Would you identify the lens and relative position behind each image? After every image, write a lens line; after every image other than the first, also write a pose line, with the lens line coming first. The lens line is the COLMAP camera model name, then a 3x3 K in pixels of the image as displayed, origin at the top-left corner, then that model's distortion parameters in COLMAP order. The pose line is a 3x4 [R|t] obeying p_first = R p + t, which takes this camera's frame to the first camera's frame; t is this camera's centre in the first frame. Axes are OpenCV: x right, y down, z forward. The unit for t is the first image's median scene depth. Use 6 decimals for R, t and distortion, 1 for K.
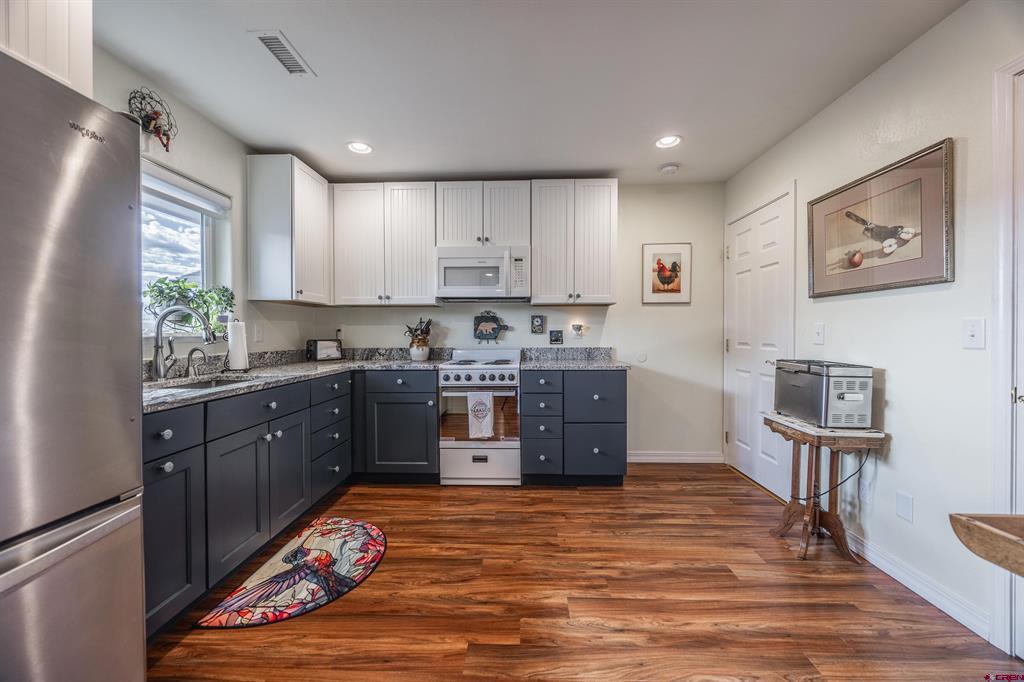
lens RADIAL K [[395.3, 0, 509.4], [0, 395.3, 338.1], [0, 0, 1]] dist [0.000425, 0.000199]
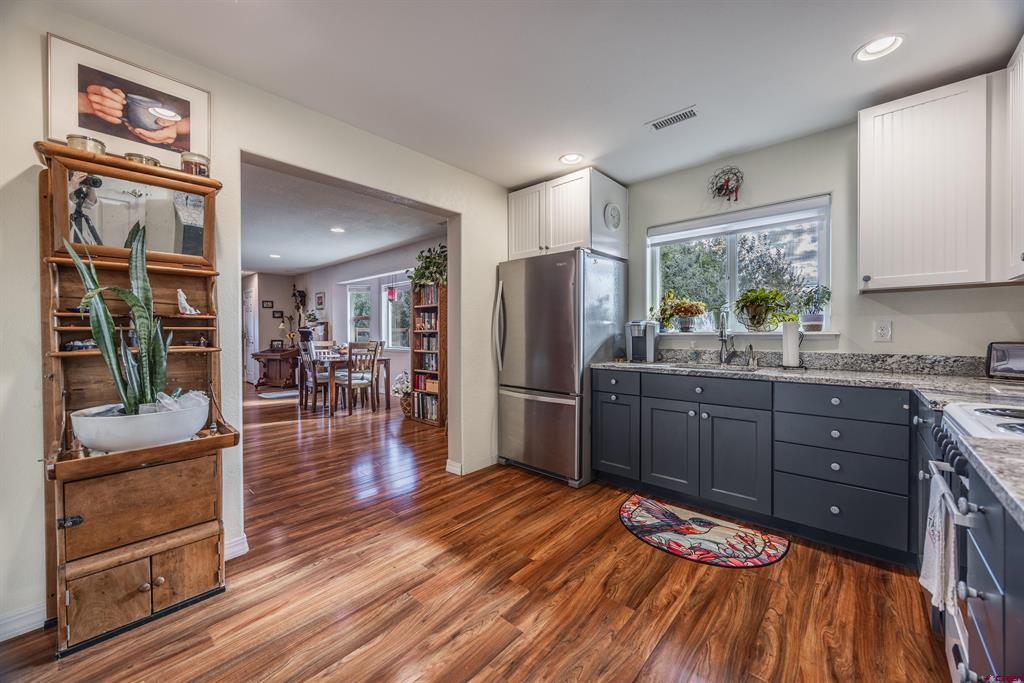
lens RADIAL K [[395.3, 0, 513.2], [0, 395.3, 340.3], [0, 0, 1]] dist [0.000425, 0.000199]
pose [[-0.653495, 0.016011, -0.756761, 0.740009], [-0.004284, 0.999682, 0.024850, -0.017085], [0.756918, 0.019481, -0.653219, 1.398567]]
